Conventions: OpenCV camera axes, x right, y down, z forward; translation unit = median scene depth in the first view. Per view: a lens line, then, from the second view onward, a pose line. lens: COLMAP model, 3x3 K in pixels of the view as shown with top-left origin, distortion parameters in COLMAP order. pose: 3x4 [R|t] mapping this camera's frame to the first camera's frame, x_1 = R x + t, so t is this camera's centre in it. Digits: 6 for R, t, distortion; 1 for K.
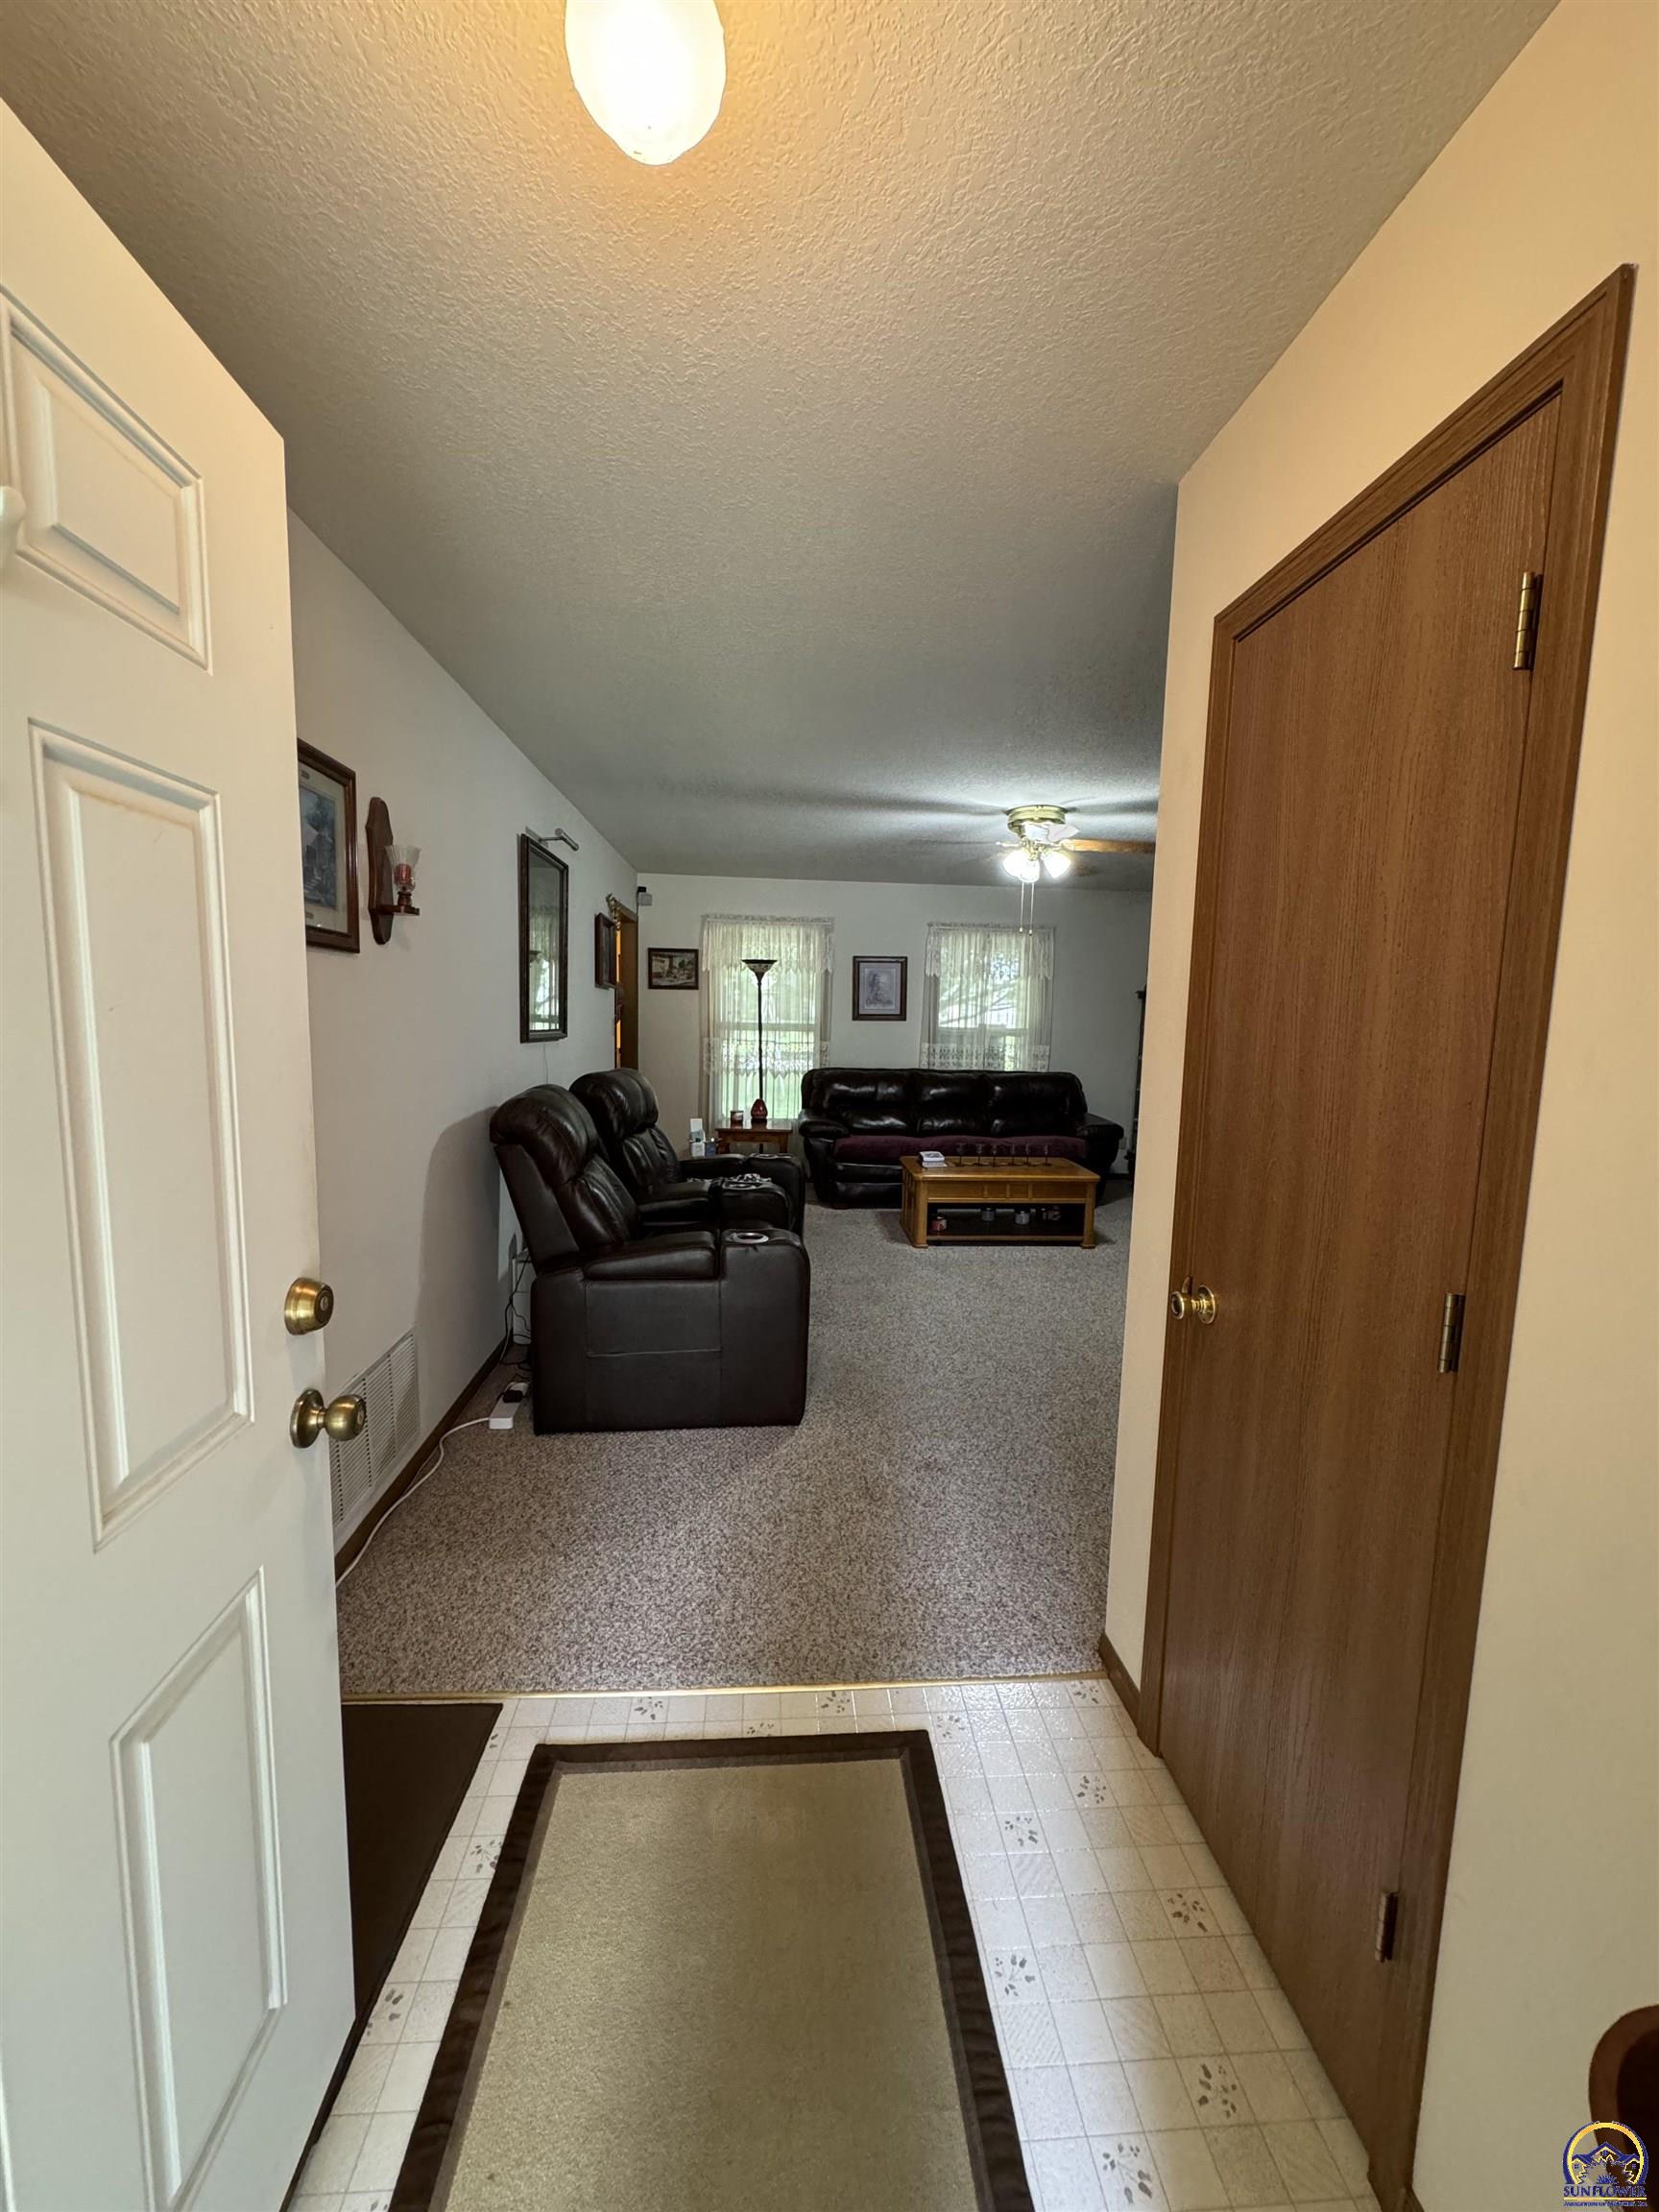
lens RADIAL K [[878.6, 0, 825.6], [0, 878.6, 1104.1], [0, 0, 1]] dist [-0.003349, 0.000680]
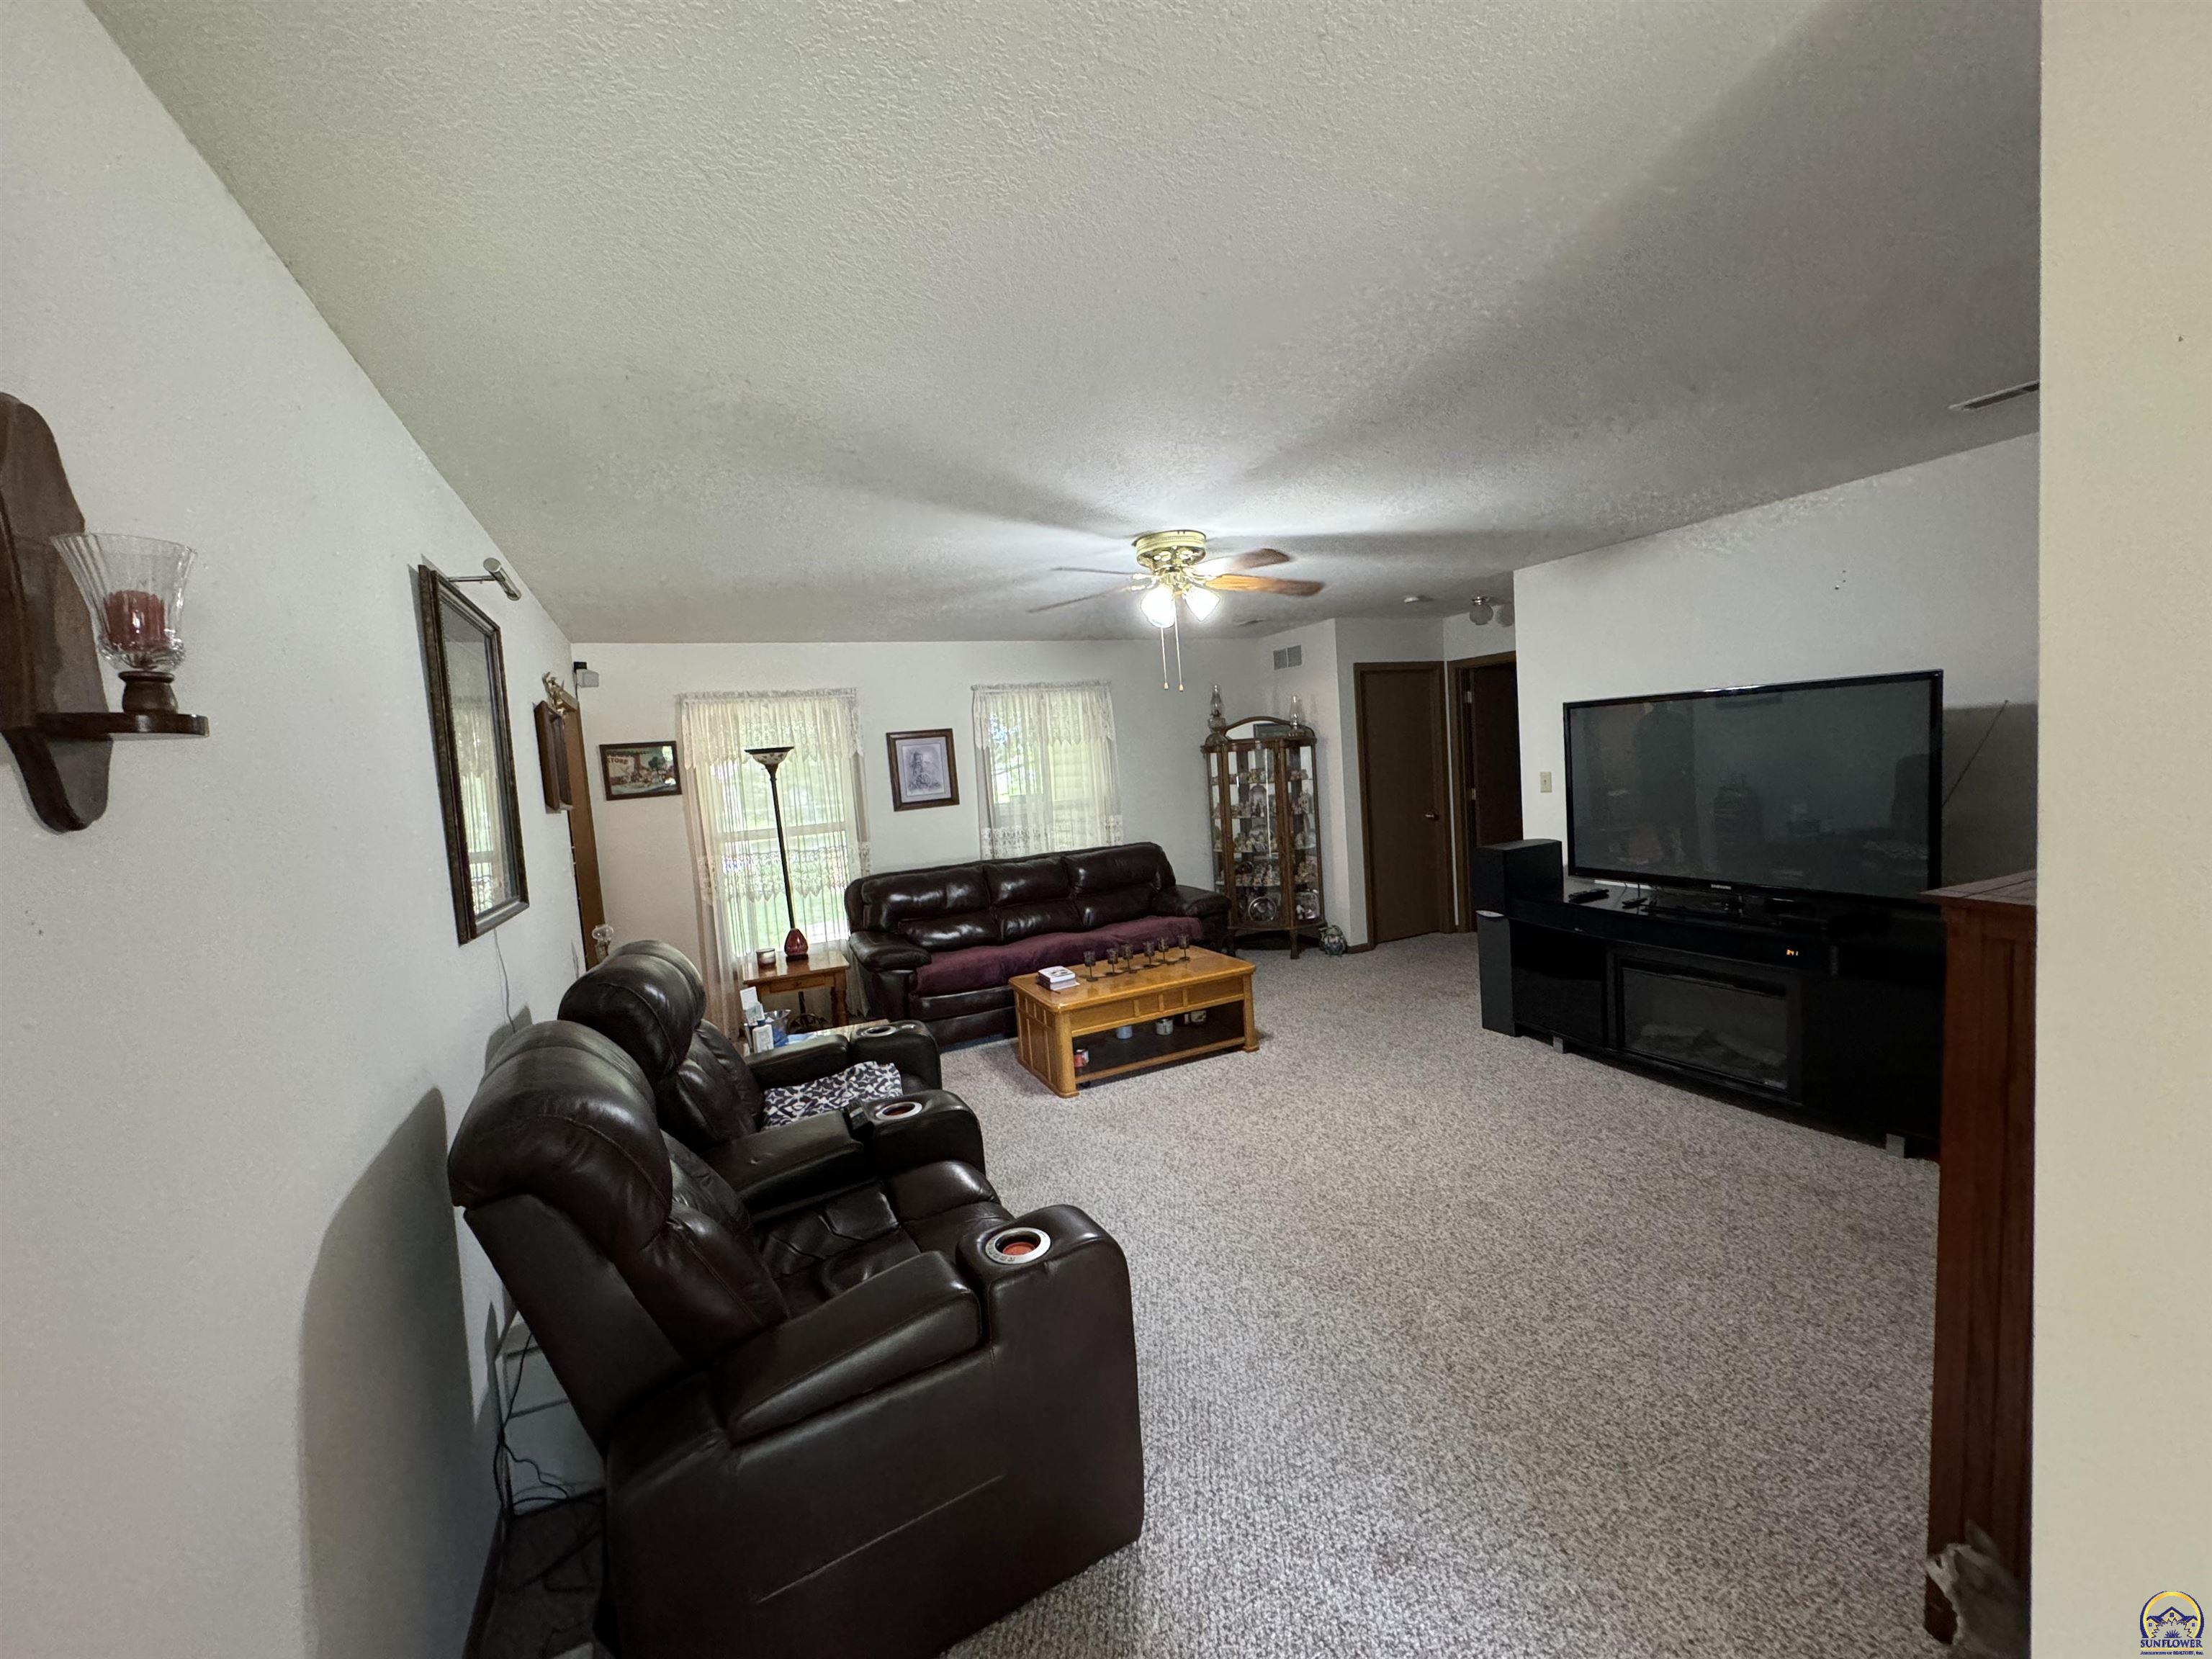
lens RADIAL K [[878.6, 0, 1105.9], [0, 878.6, 826.4], [0, 0, 1]] dist [-0.003349, 0.000680]
pose [[0.924084, -0.119922, 0.362887, -0.090184], [0.135987, 0.990529, -0.018953, -0.042533], [-0.357177, 0.066863, 0.931641, 0.188286]]
